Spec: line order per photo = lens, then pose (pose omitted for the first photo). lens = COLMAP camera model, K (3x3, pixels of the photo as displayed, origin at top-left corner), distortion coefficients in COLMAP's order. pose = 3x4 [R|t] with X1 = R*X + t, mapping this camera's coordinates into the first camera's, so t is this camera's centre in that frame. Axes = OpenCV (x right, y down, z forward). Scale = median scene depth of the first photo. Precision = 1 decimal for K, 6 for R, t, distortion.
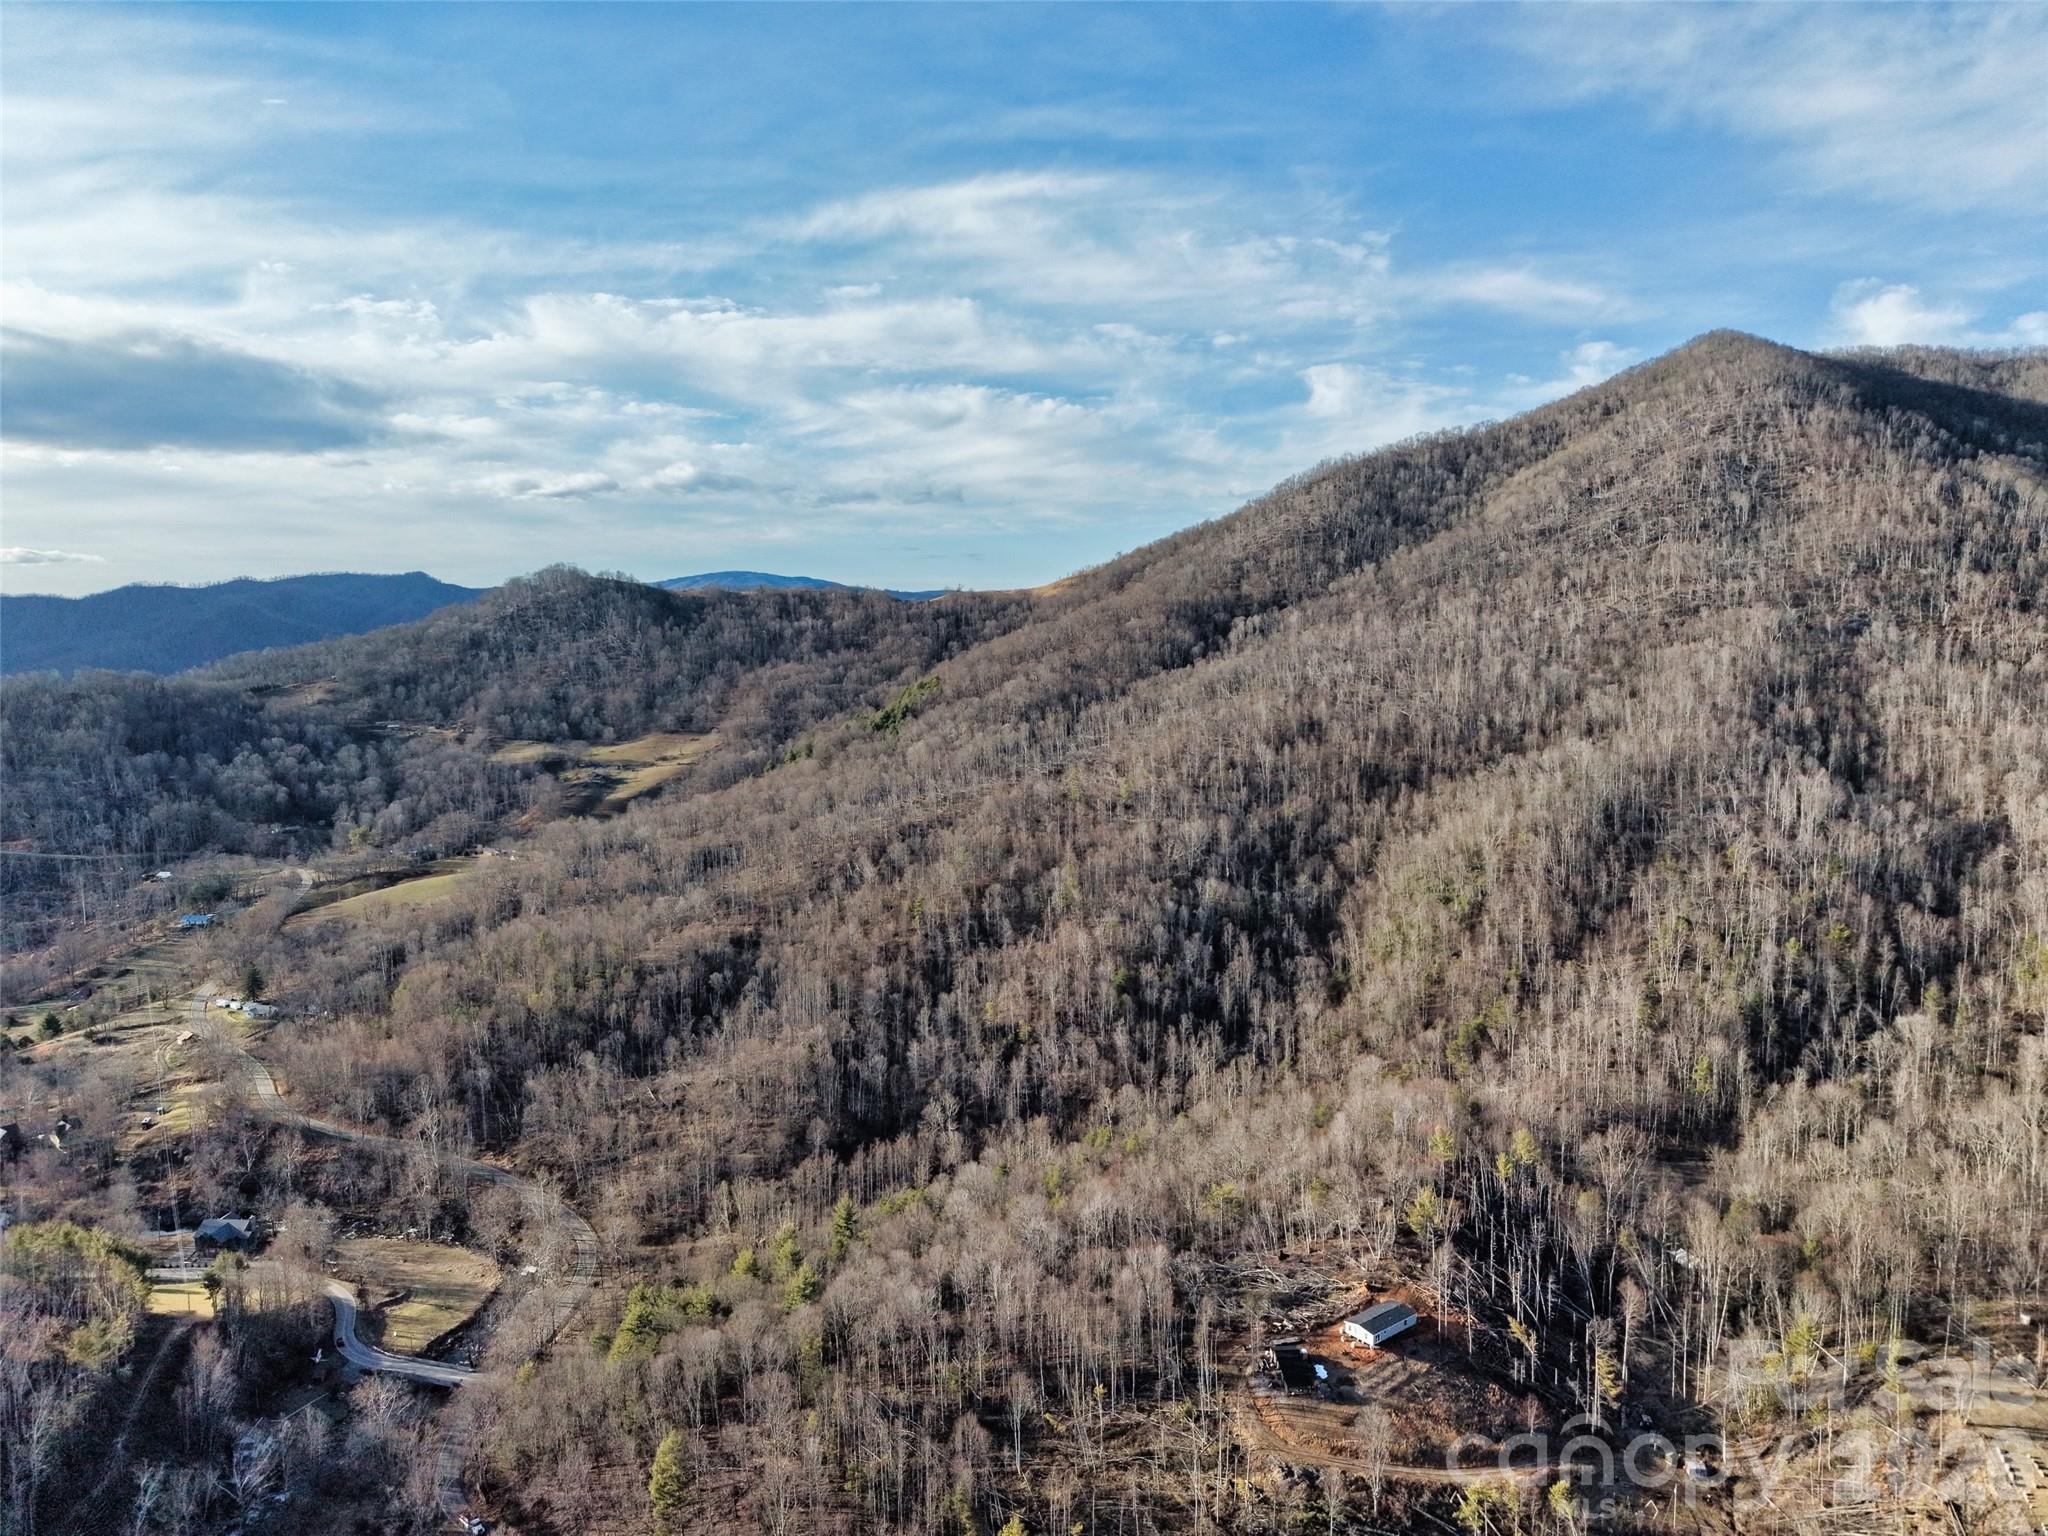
lens RADIAL K [[1362.6, 0, 1026.2], [0, 1362.6, 784.9], [0, 0, 1]] dist [0.030983, -0.029514]
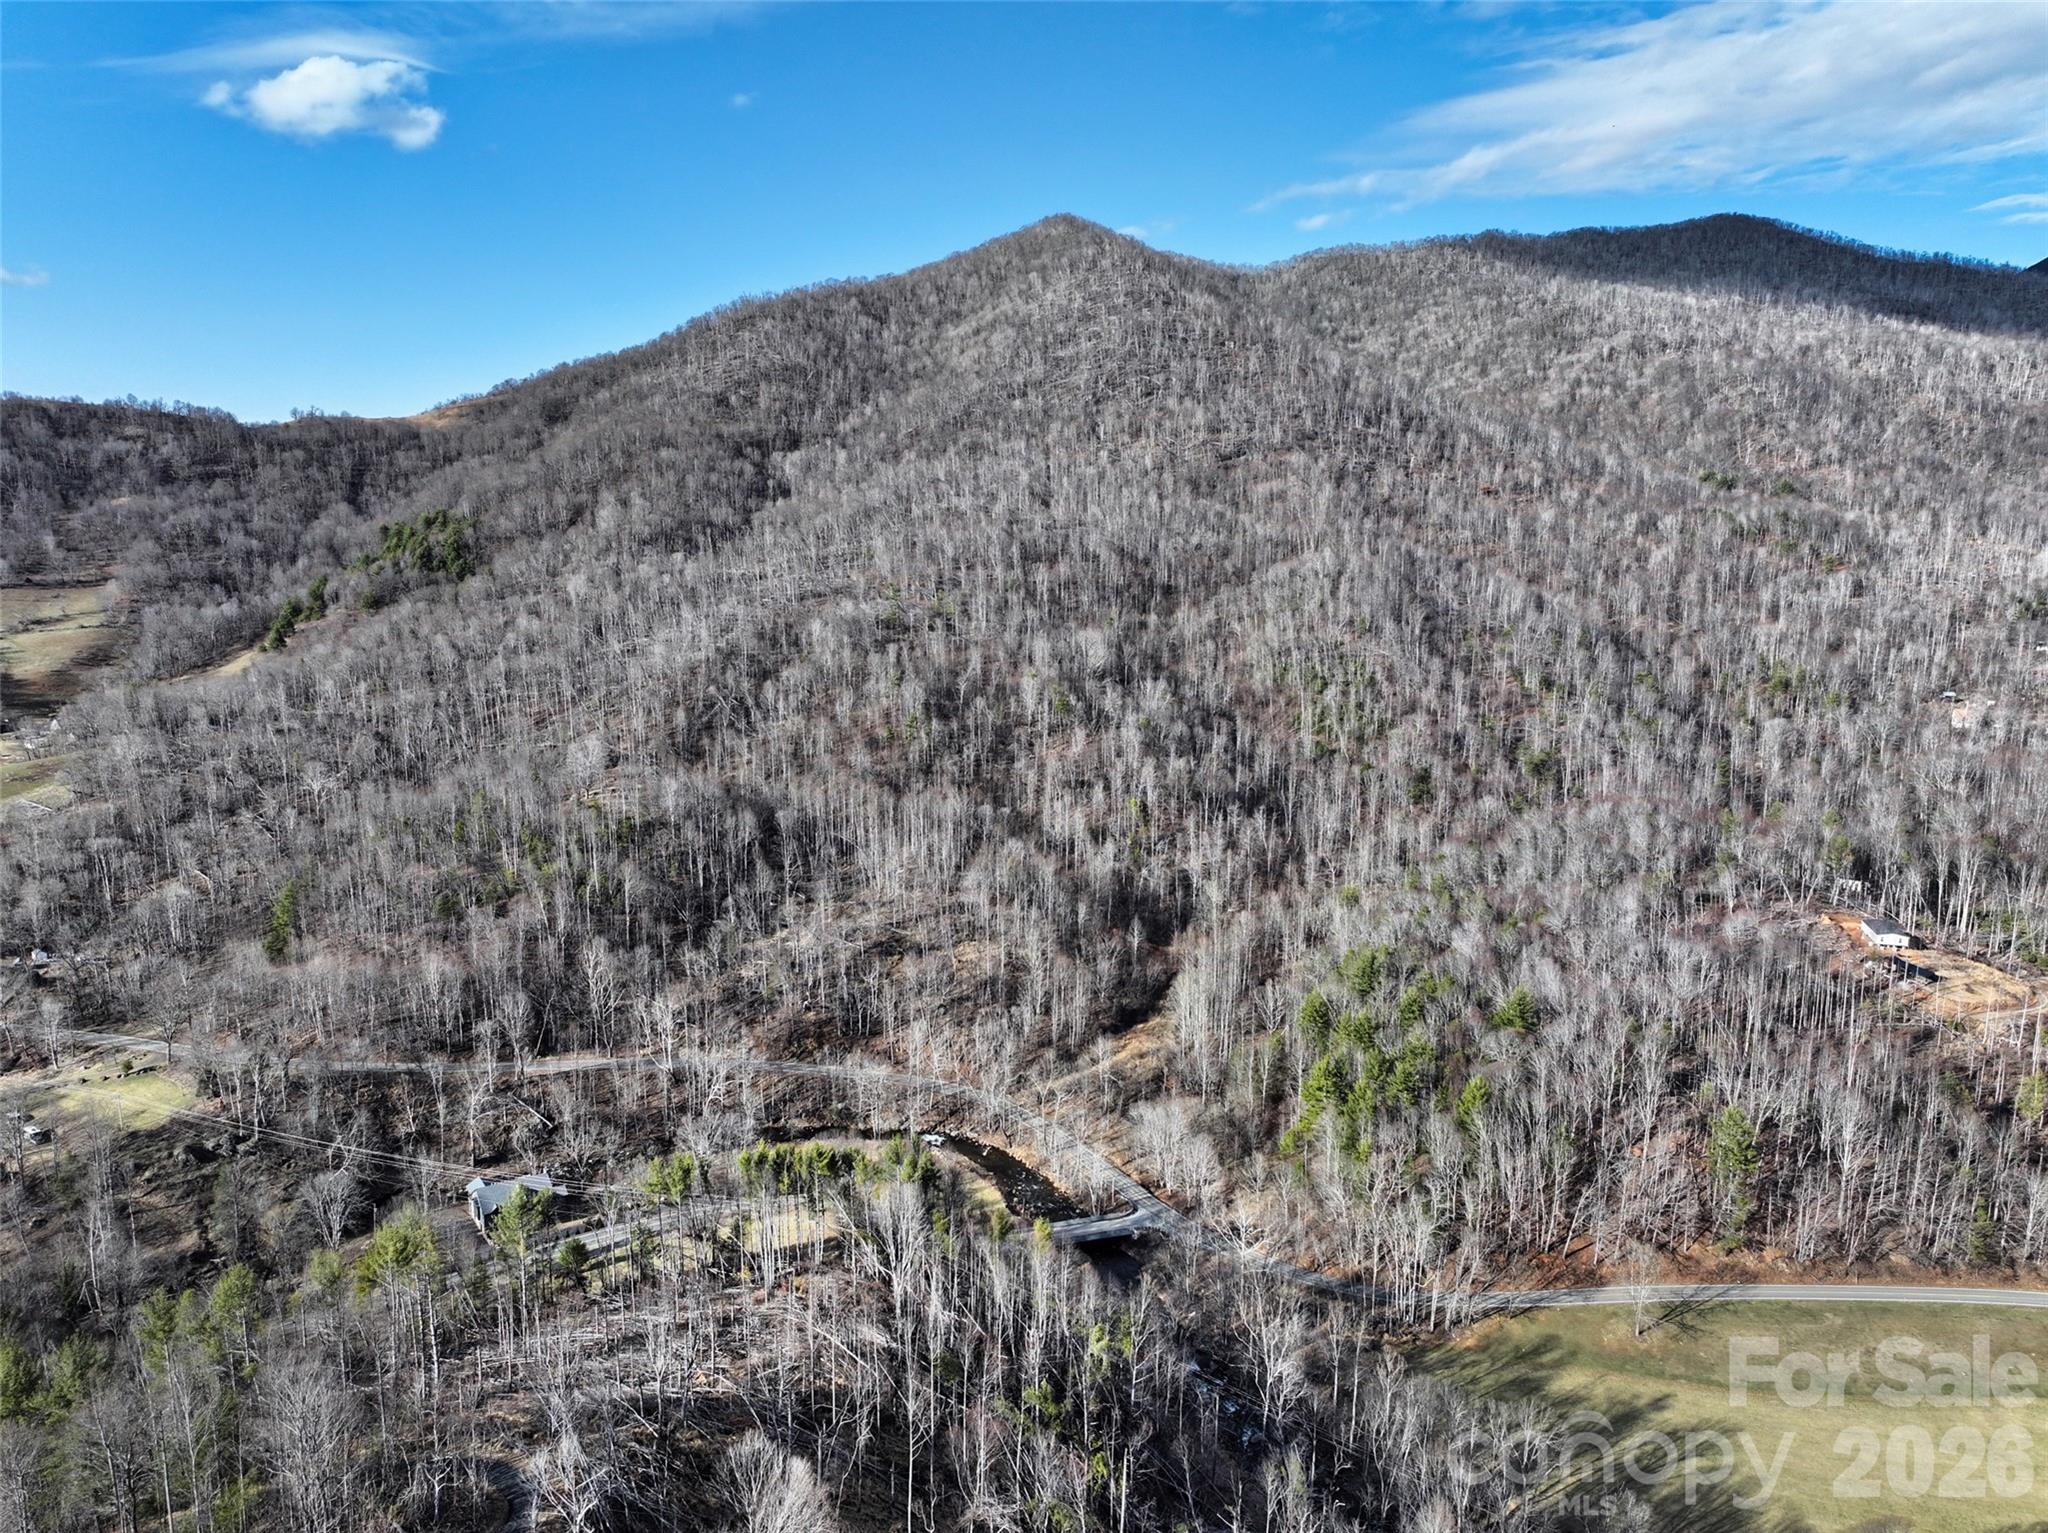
lens RADIAL K [[1444.4, 0, 1020.0], [0, 1444.4, 765.7], [0, 0, 1]] dist [0.002637, 0.010806]
pose [[0.811826, -0.081579, 0.578173, -0.424519], [0.049340, 0.996235, 0.071287, 0.038388], [-0.581811, -0.029346, 0.812794, 0.146592]]
